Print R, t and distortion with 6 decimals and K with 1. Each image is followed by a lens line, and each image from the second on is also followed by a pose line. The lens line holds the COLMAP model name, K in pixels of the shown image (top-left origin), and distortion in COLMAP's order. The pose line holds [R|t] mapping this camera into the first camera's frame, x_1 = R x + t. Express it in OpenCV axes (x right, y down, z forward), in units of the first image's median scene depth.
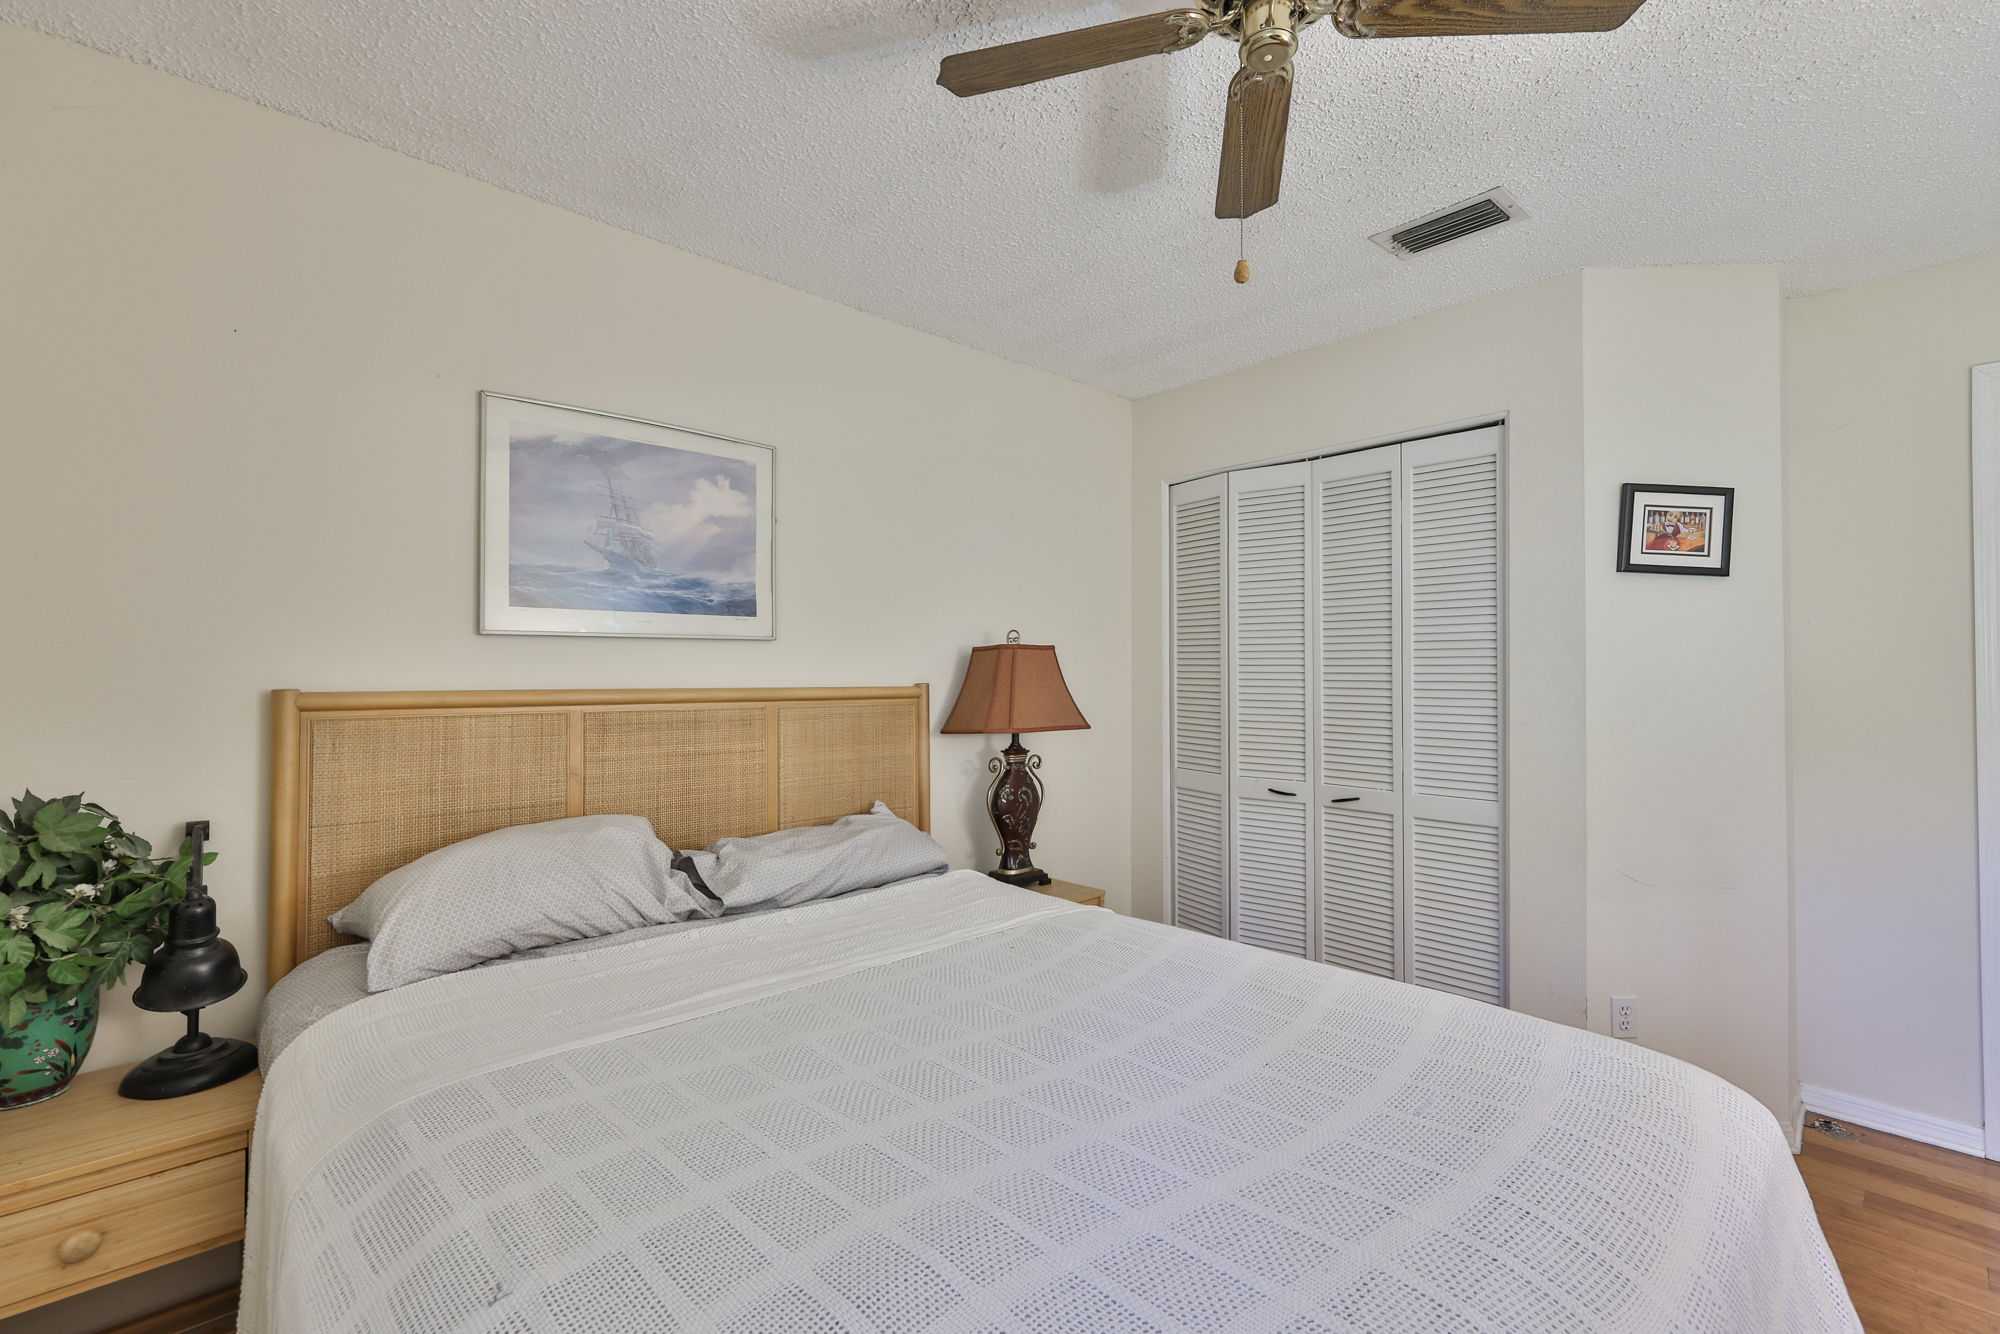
lens RADIAL K [[850.4, 0, 1002.6], [0, 850.4, 653.3], [0, 0, 1]] dist [-0.001054, -0.000102]
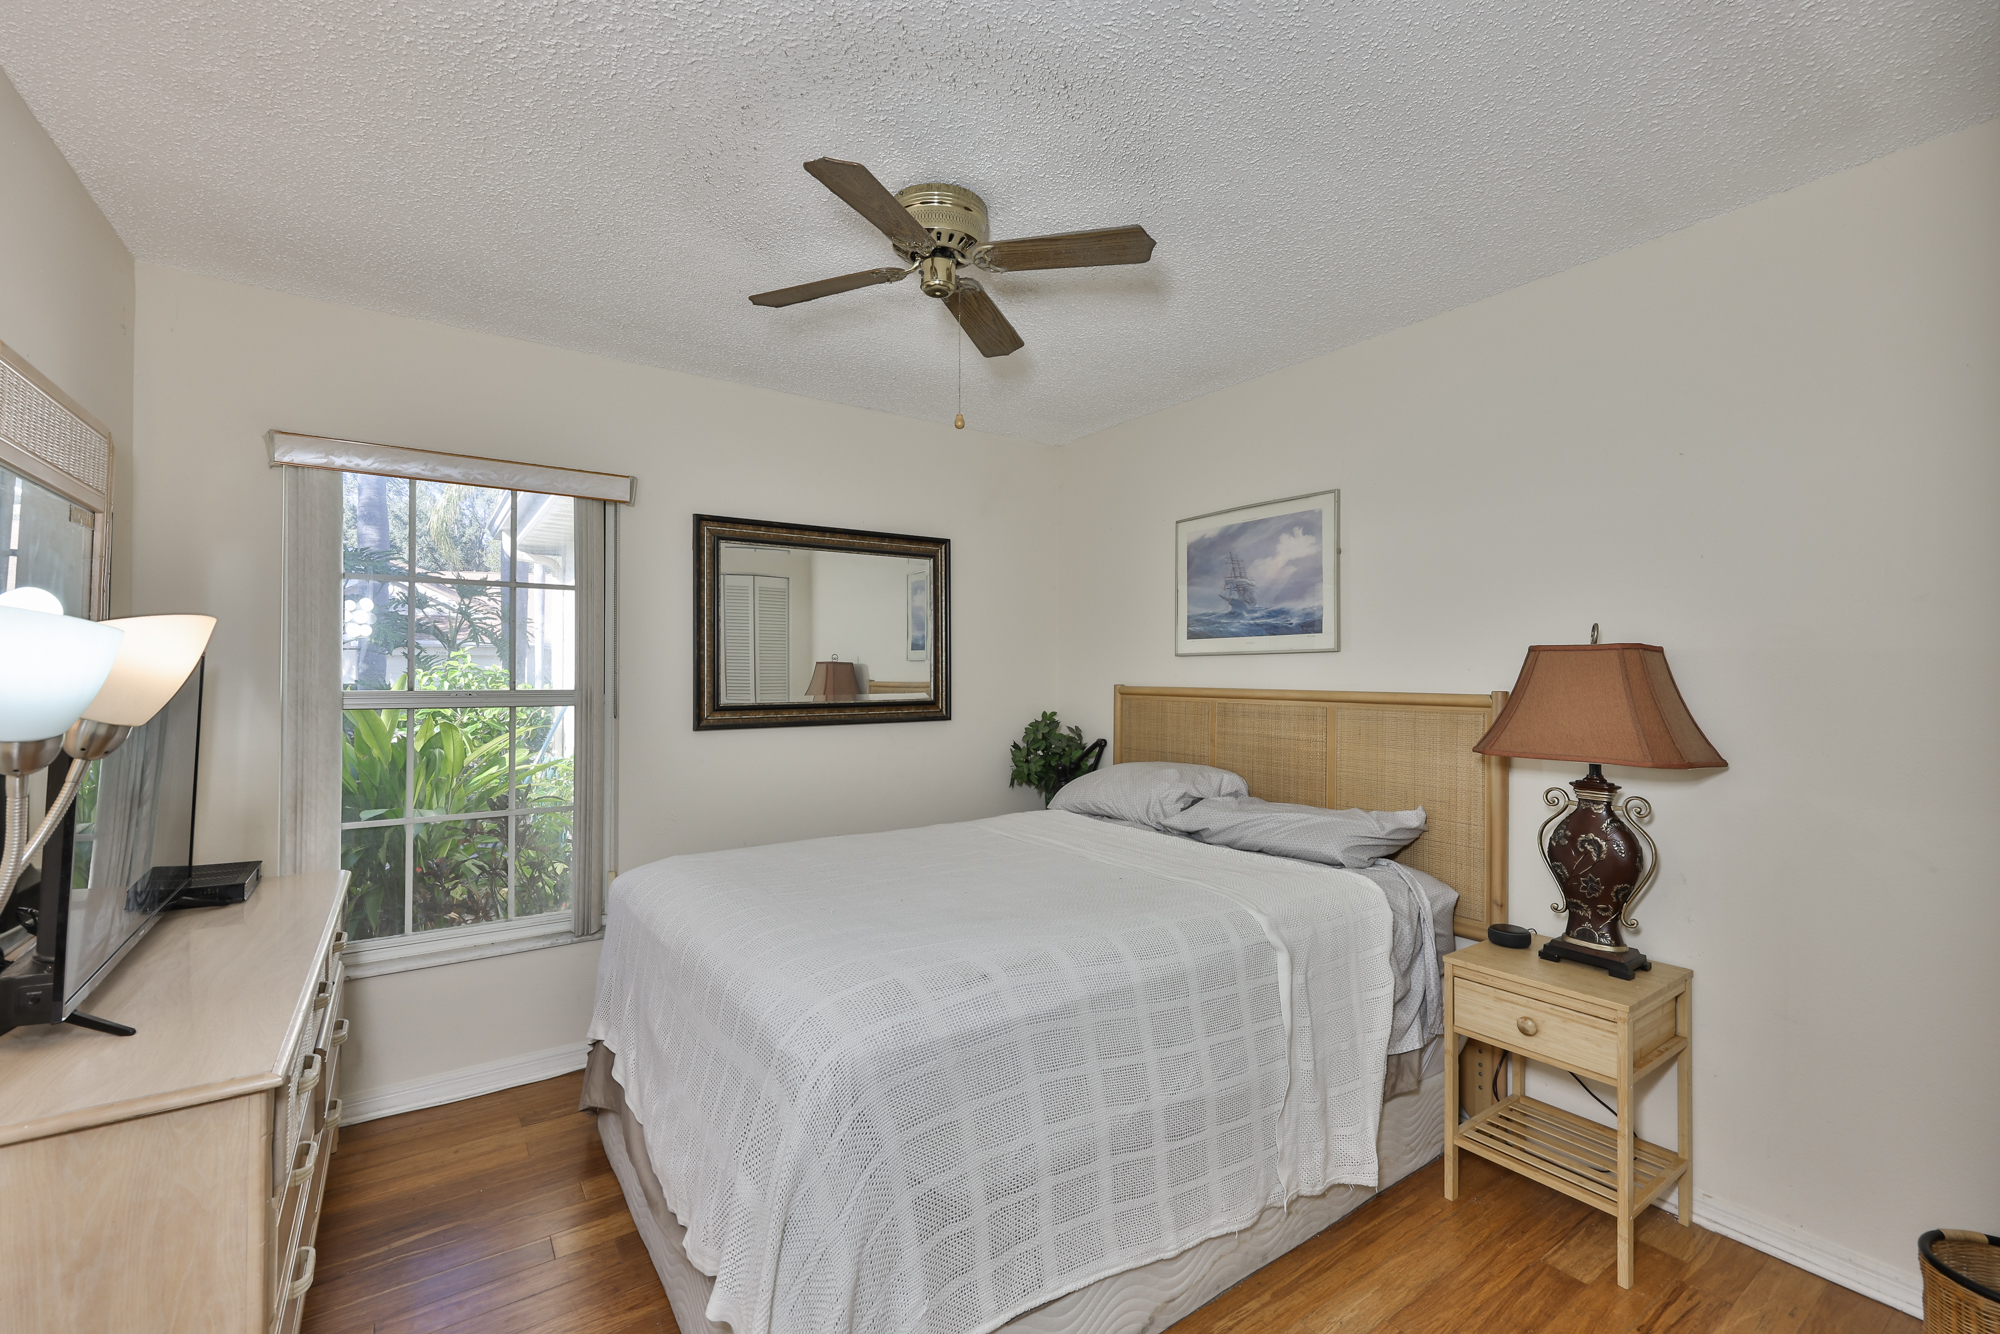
lens RADIAL K [[850.4, 0, 1006.8], [0, 850.4, 666.2], [0, 0, 1]] dist [-0.001054, -0.000102]
pose [[-0.126759, -0.004848, -0.991922, 1.023561], [0.021520, 0.999739, -0.007636, 0.004653], [0.991700, -0.022314, -0.126622, 0.721906]]
